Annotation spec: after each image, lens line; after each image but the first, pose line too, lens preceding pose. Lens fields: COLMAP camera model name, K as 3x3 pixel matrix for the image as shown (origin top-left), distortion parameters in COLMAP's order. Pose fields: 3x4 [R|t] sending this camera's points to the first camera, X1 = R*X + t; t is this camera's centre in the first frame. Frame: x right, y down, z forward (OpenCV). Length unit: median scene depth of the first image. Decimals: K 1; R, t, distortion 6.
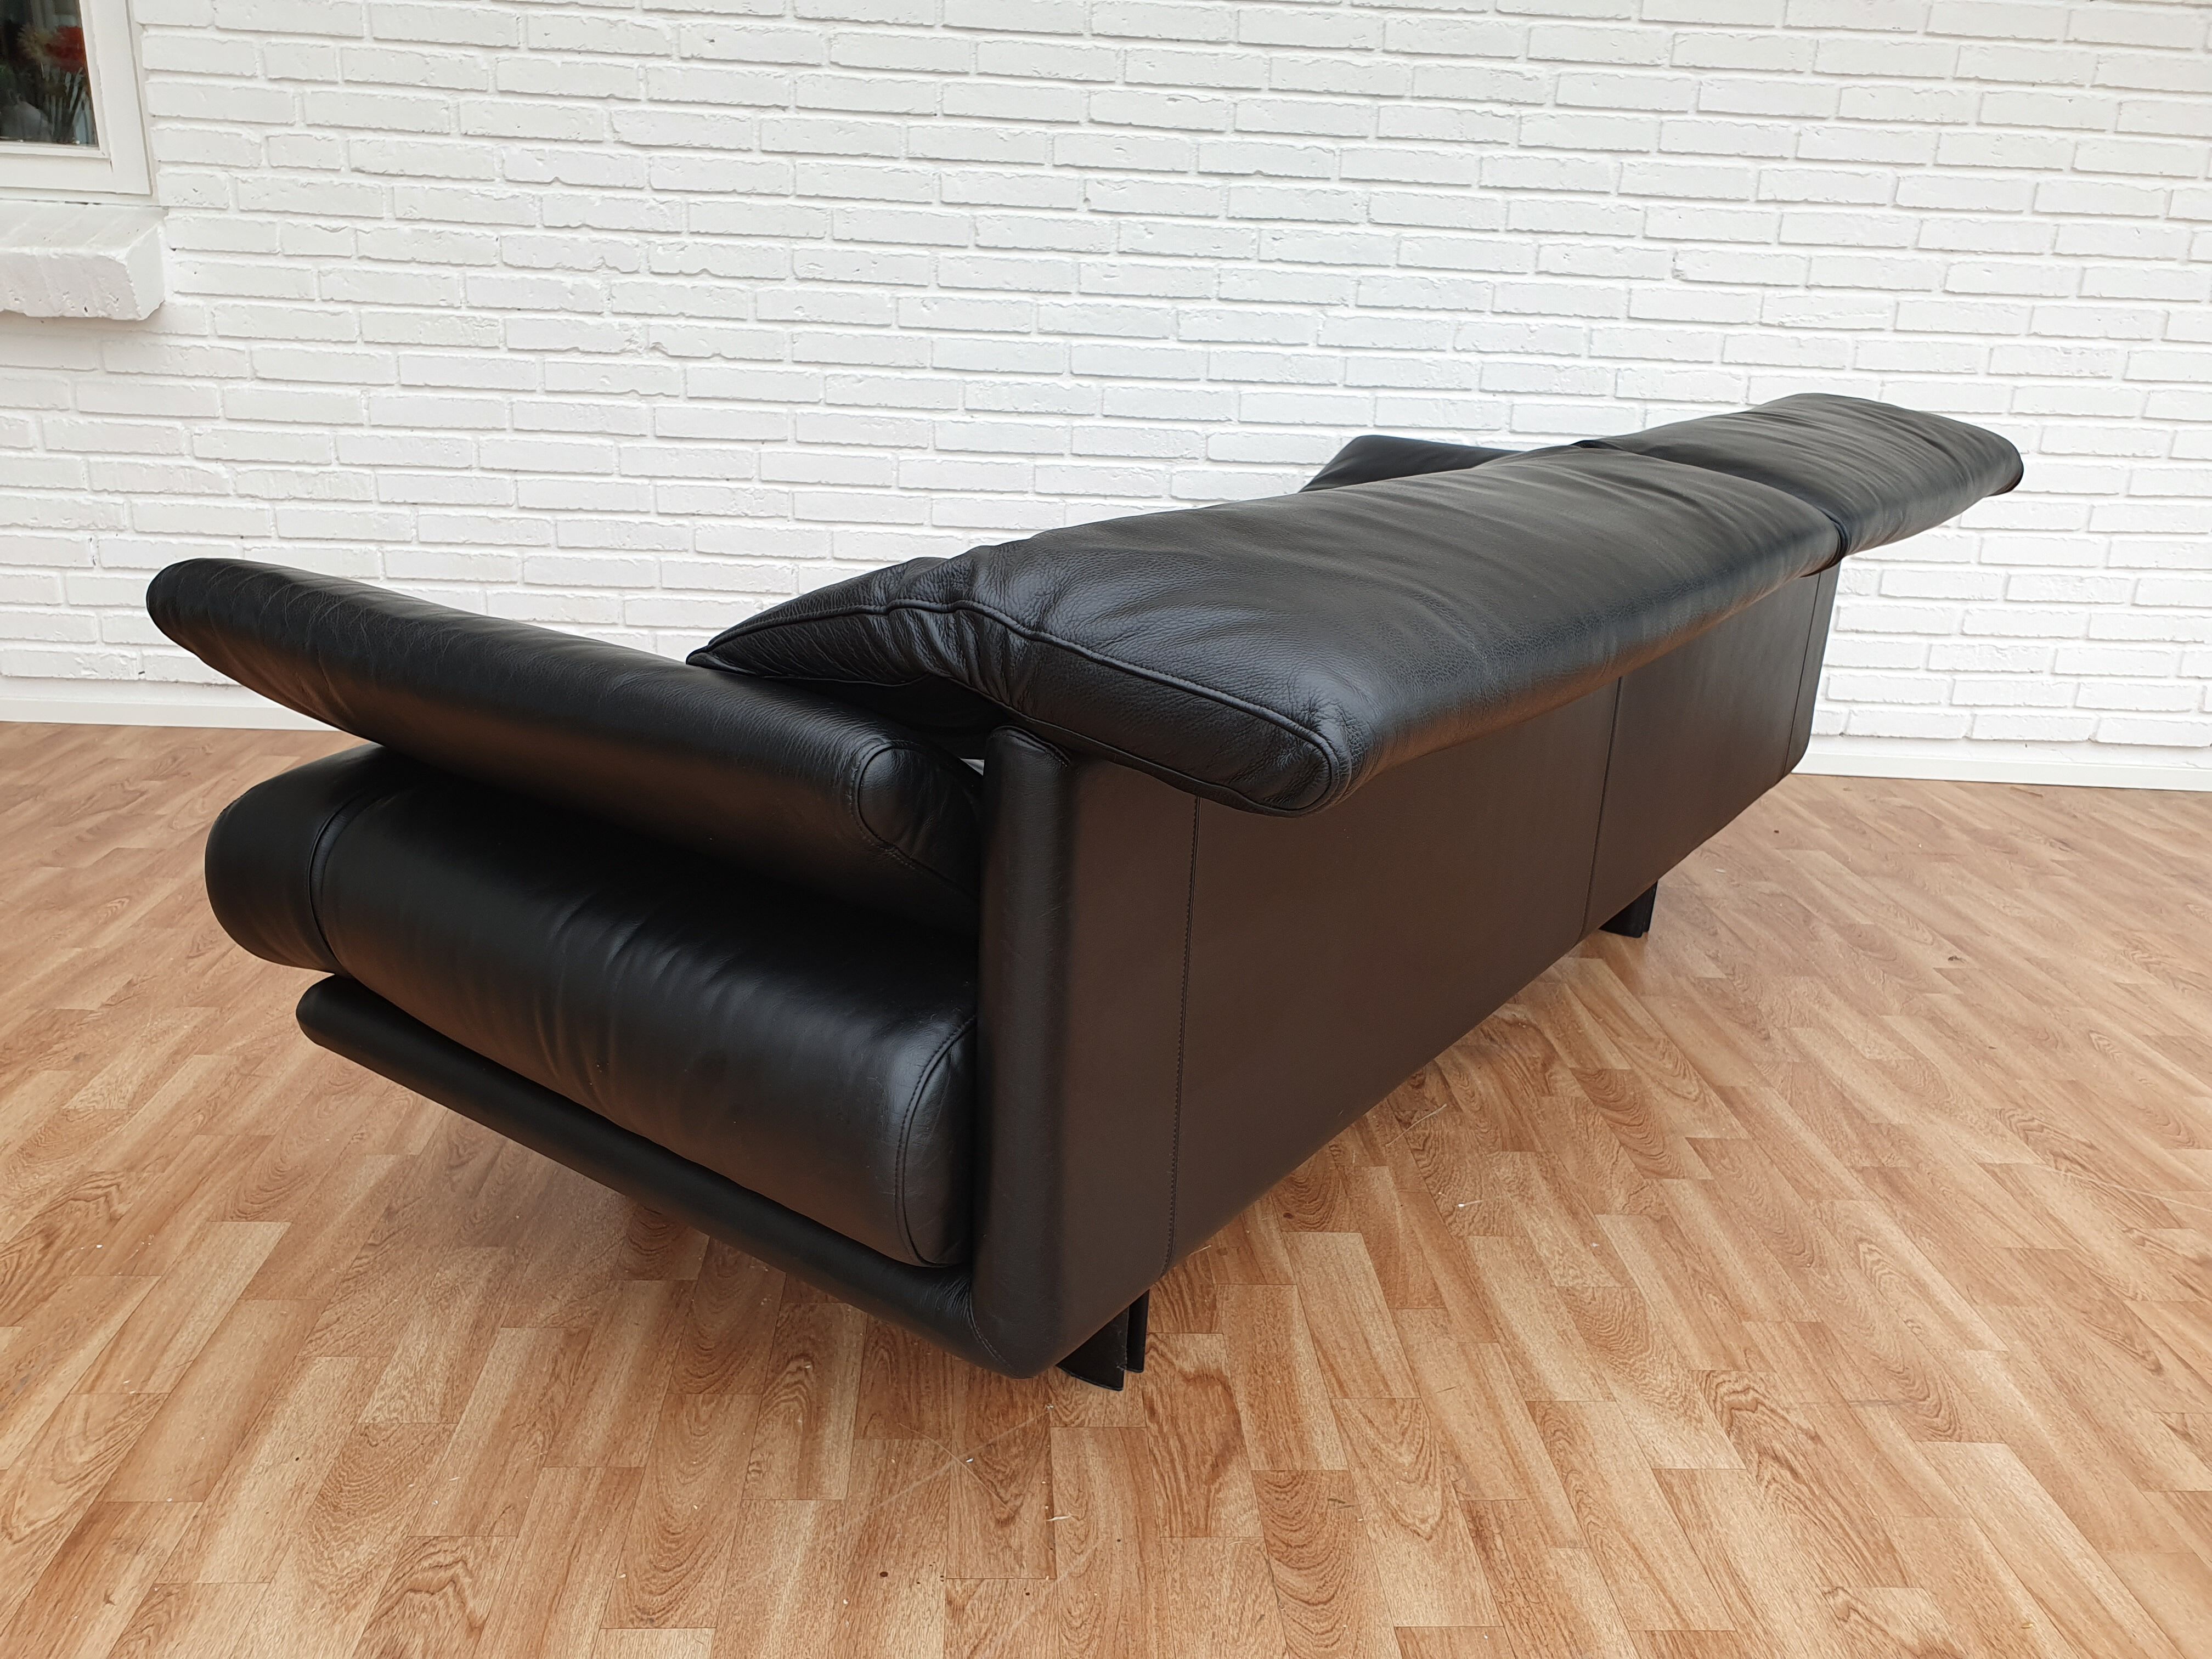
lens RADIAL K [[1720.0, 0, 1093.1], [0, 1720.0, 845.3], [0, 0, 1]] dist [-0.037060, 0.081225]
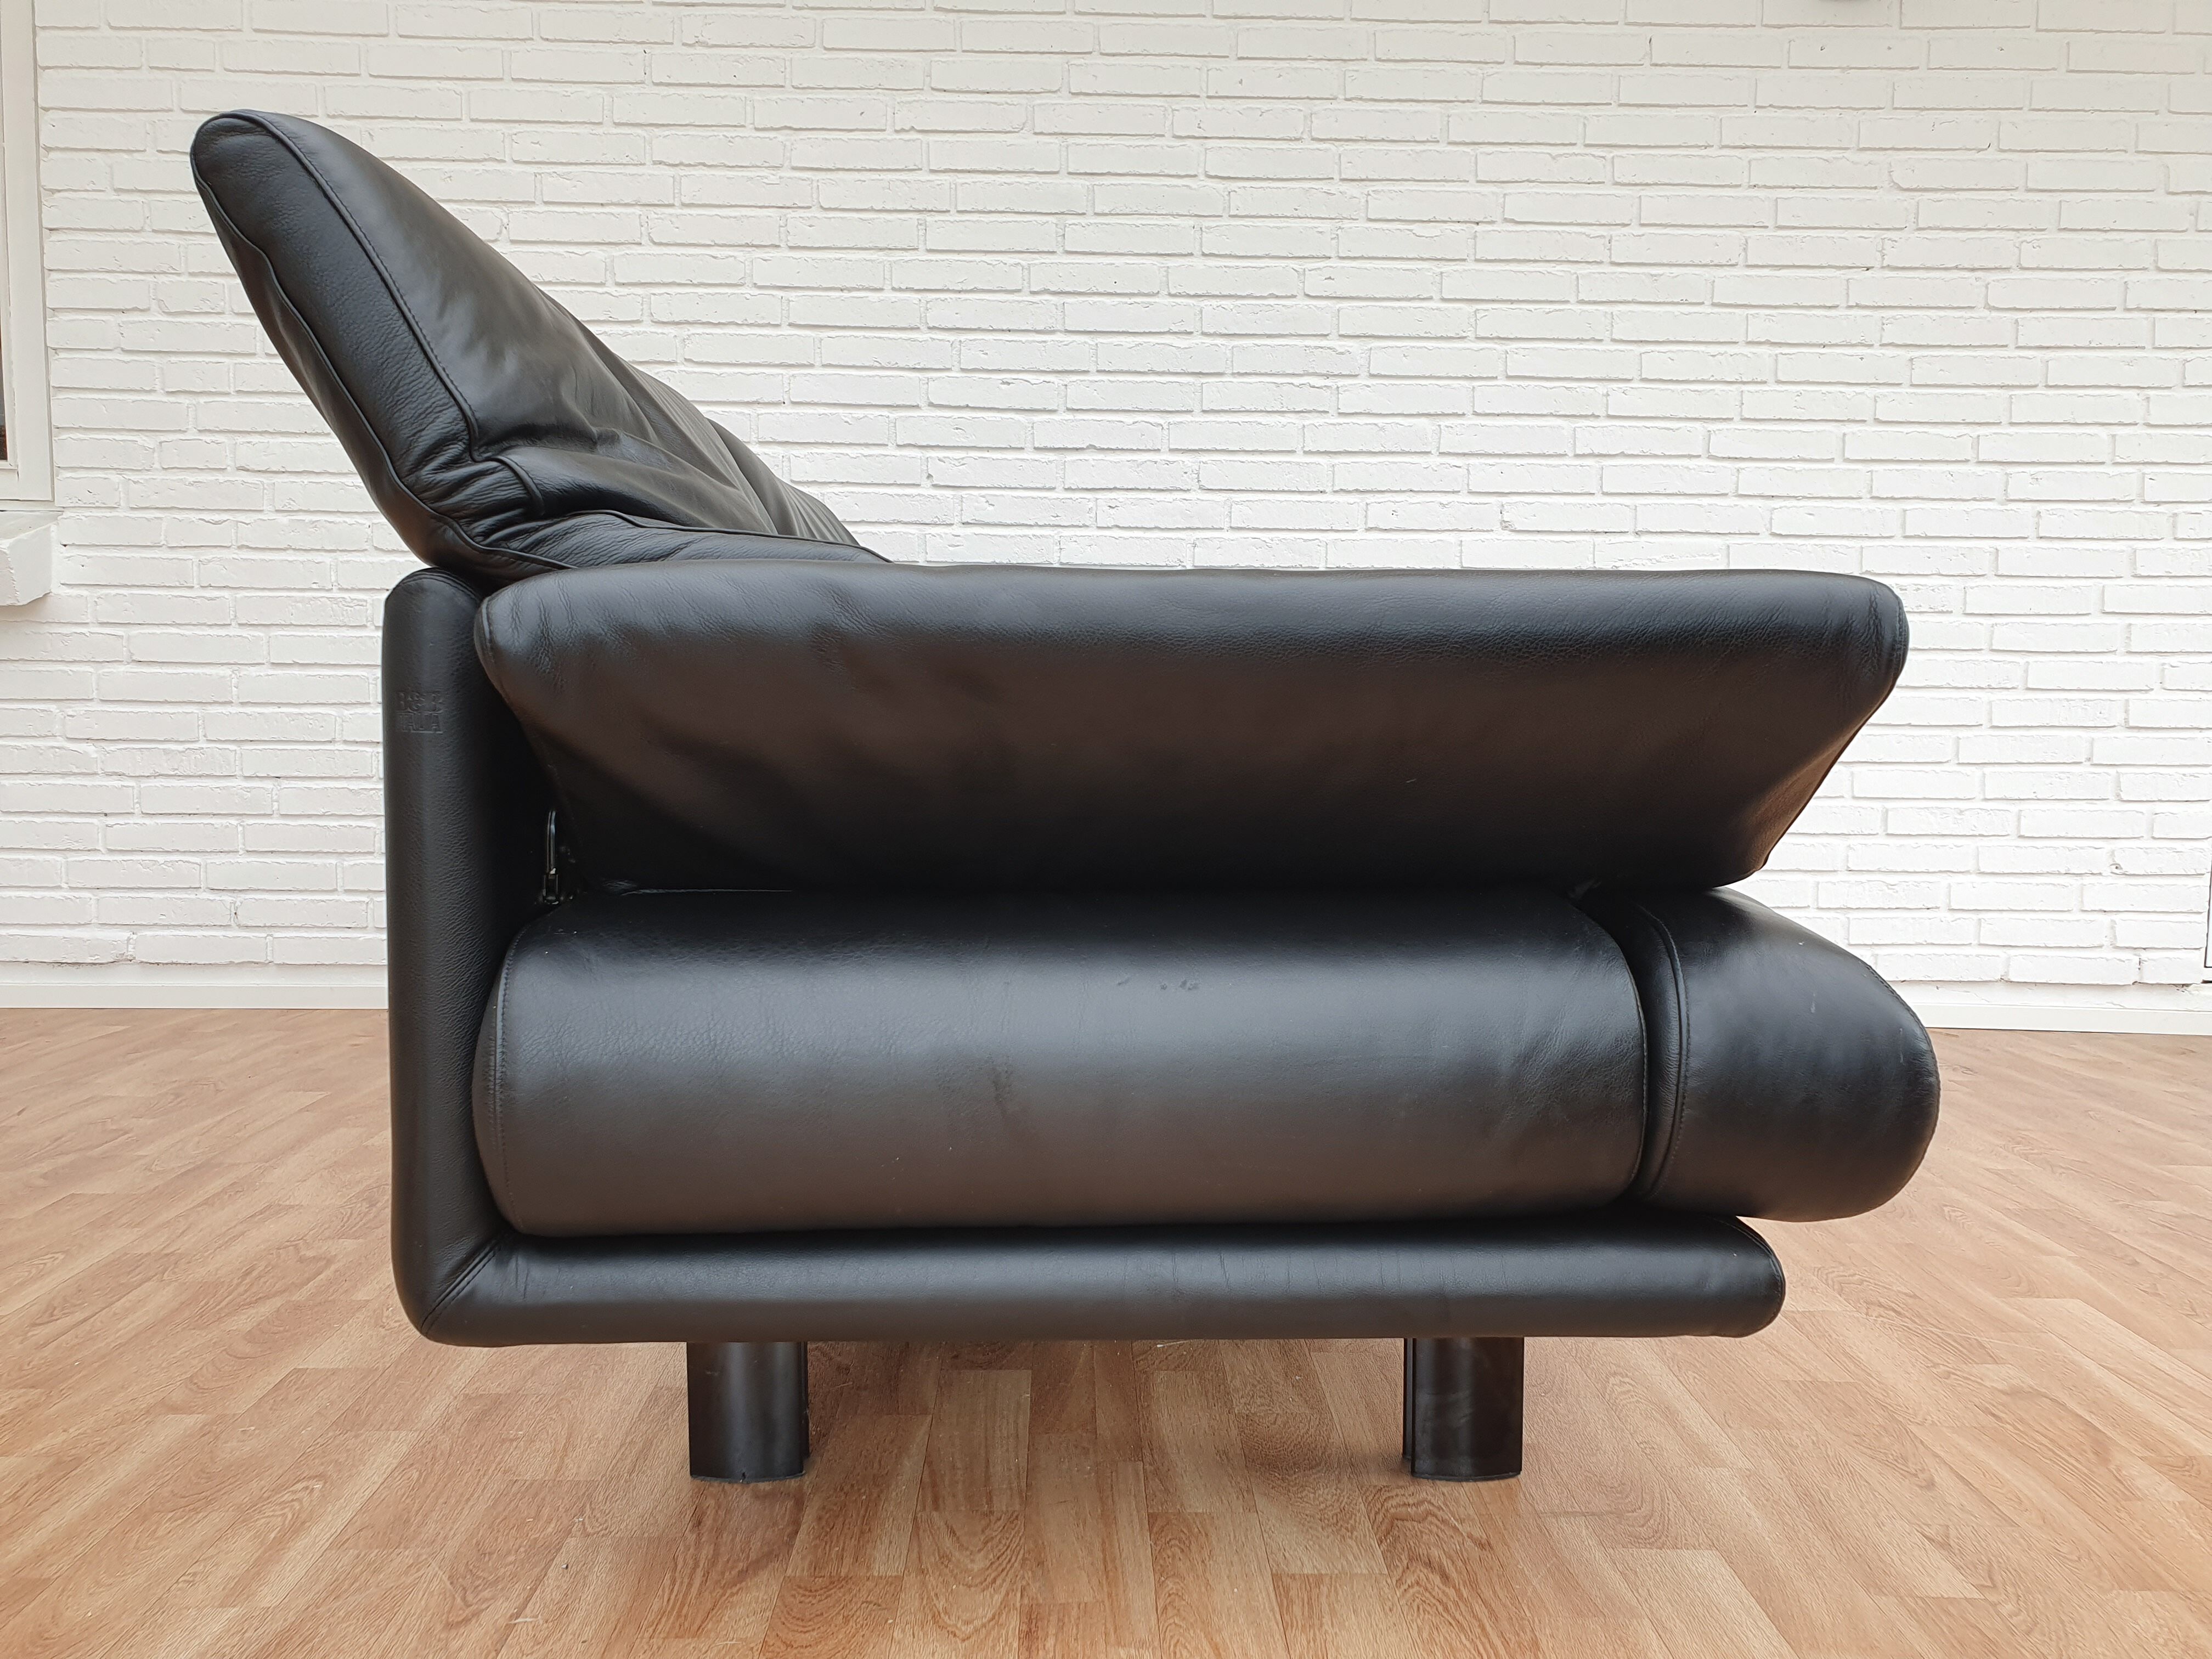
lens RADIAL K [[1711.1, 0, 1106.0], [0, 1711.1, 829.5], [0, 0, 1]] dist [-0.021466, 0.061179]
pose [[0.999126, -0.029274, -0.029840, 0.134612], [0.020674, 0.966475, -0.255926, 0.107901], [0.036332, 0.255085, 0.966236, 0.048994]]
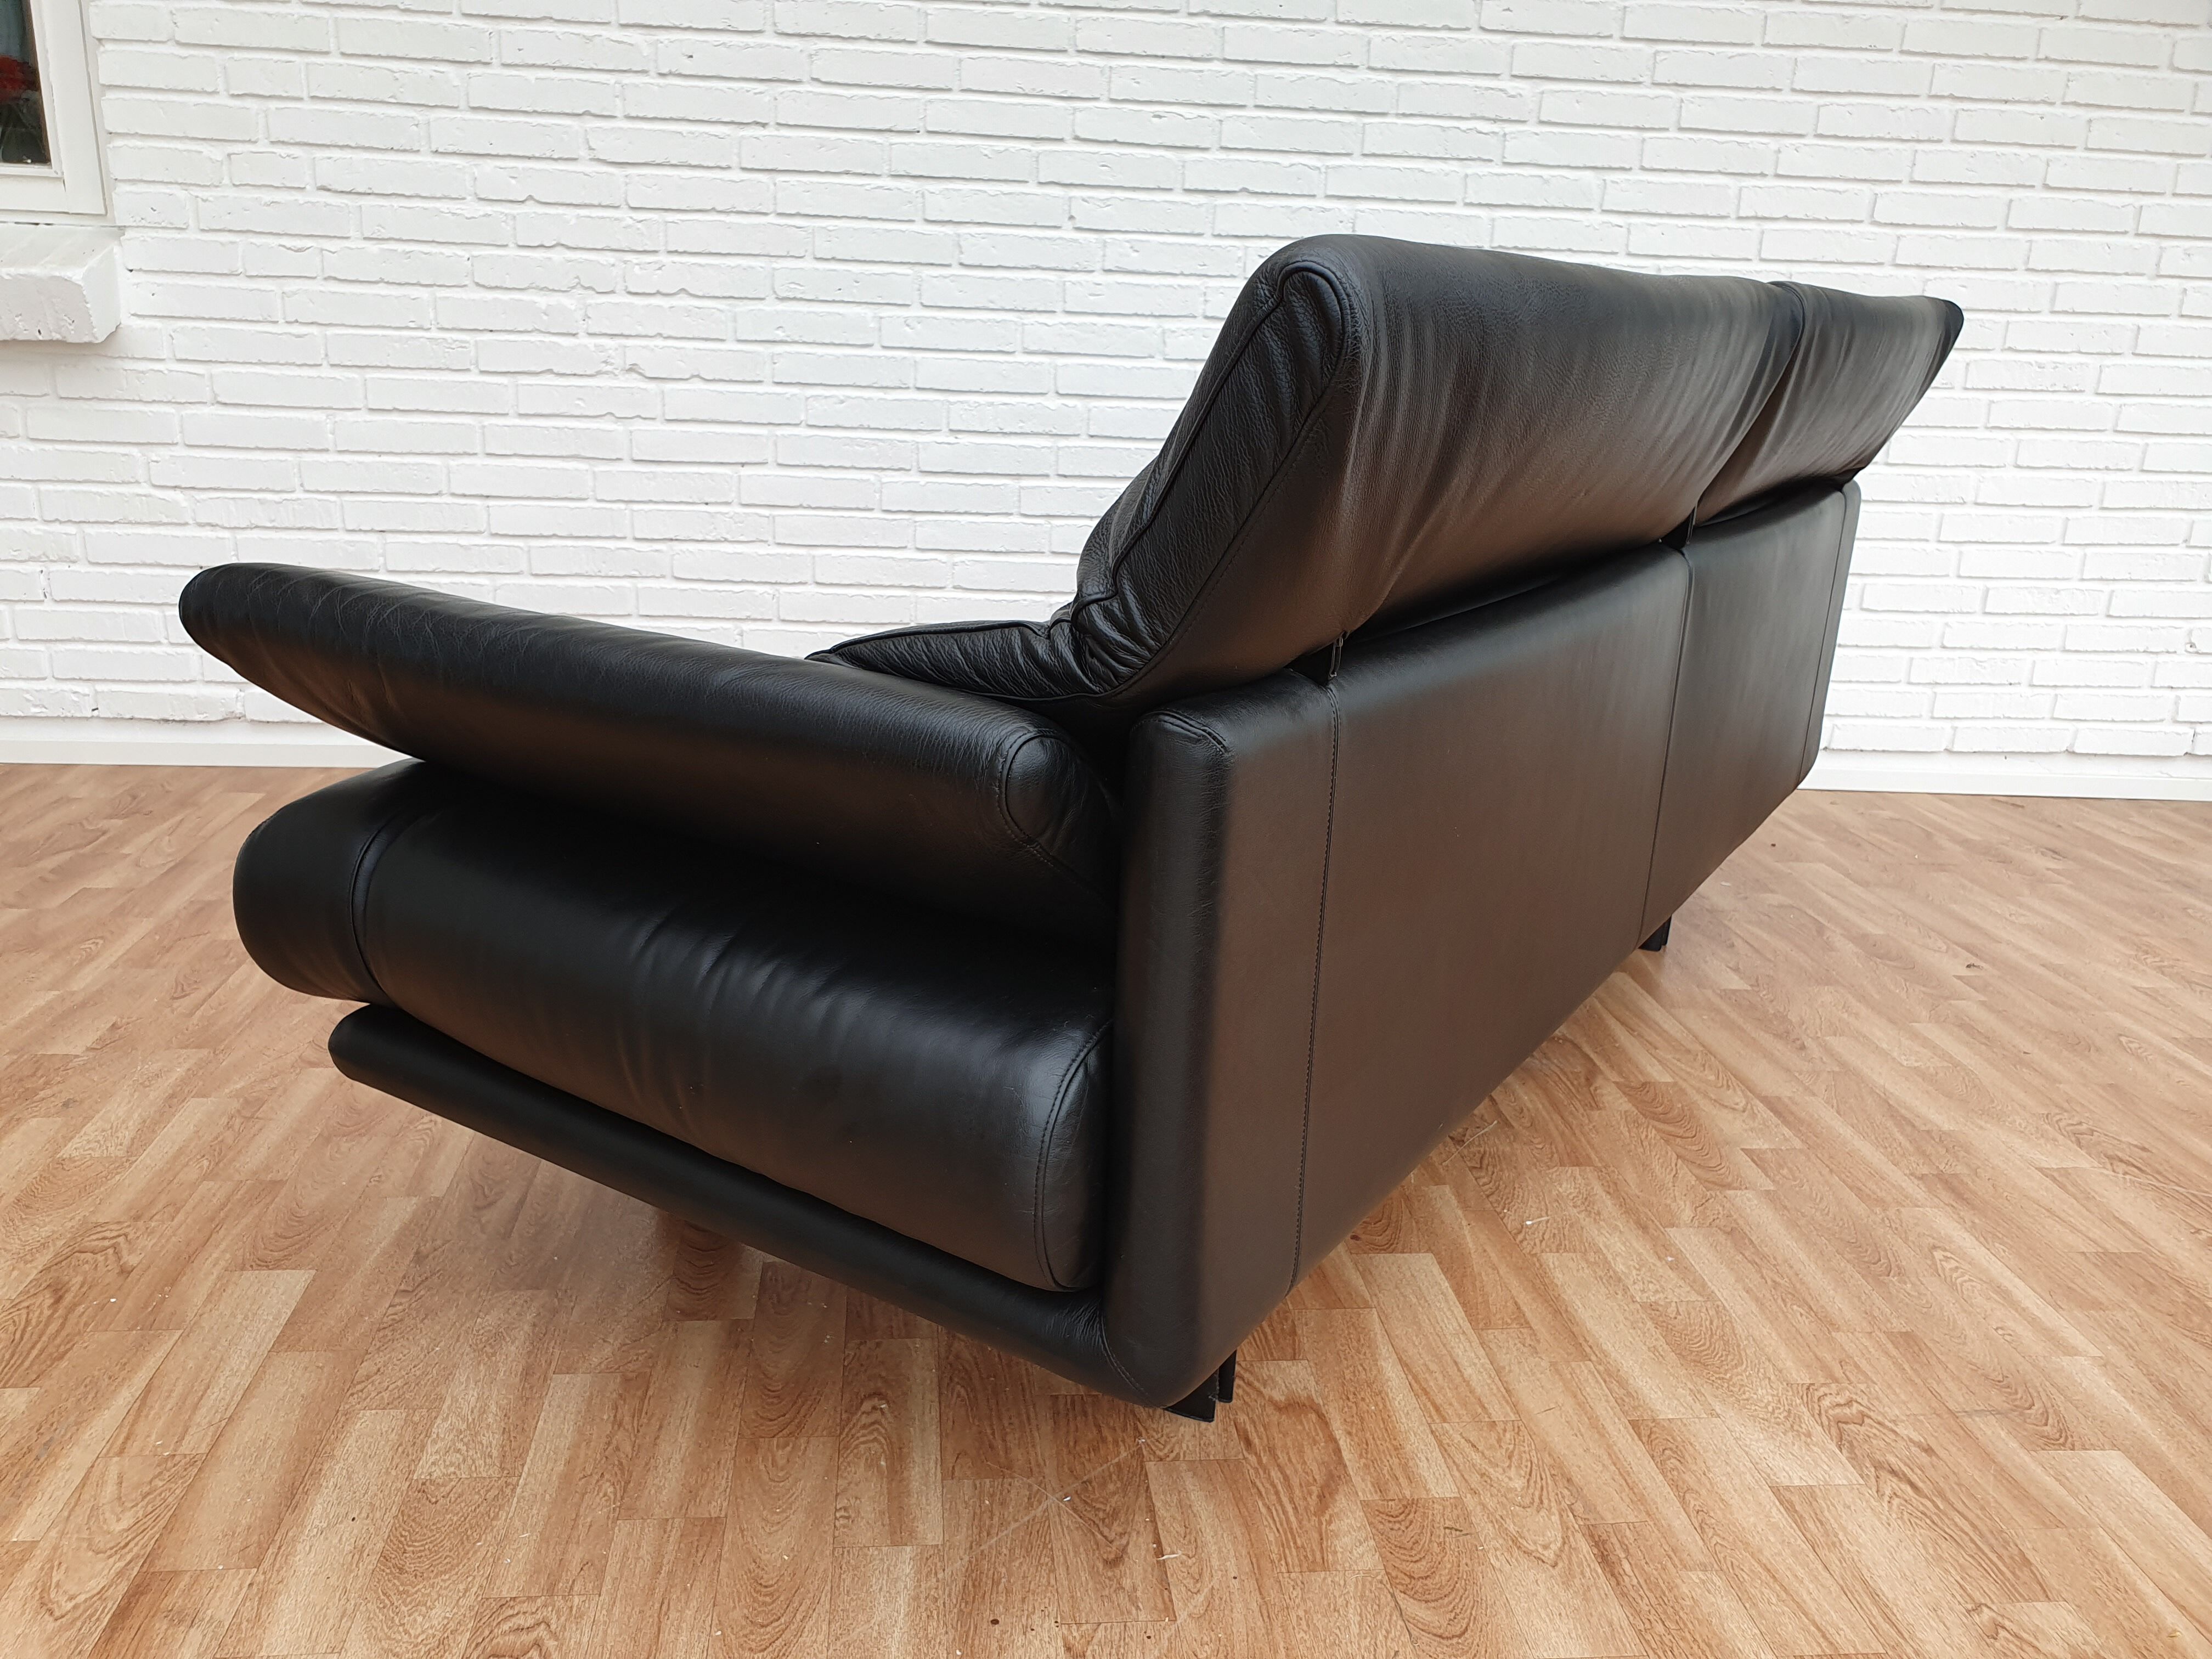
lens RADIAL K [[1723.2, 0, 1078.8], [0, 1723.2, 852.0], [0, 0, 1]] dist [-0.042095, 0.089932]
pose [[0.999136, -0.016686, 0.038054, -0.045018], [0.017433, 0.999660, -0.019371, 0.008693], [-0.037717, 0.020018, 0.999088, 0.019258]]
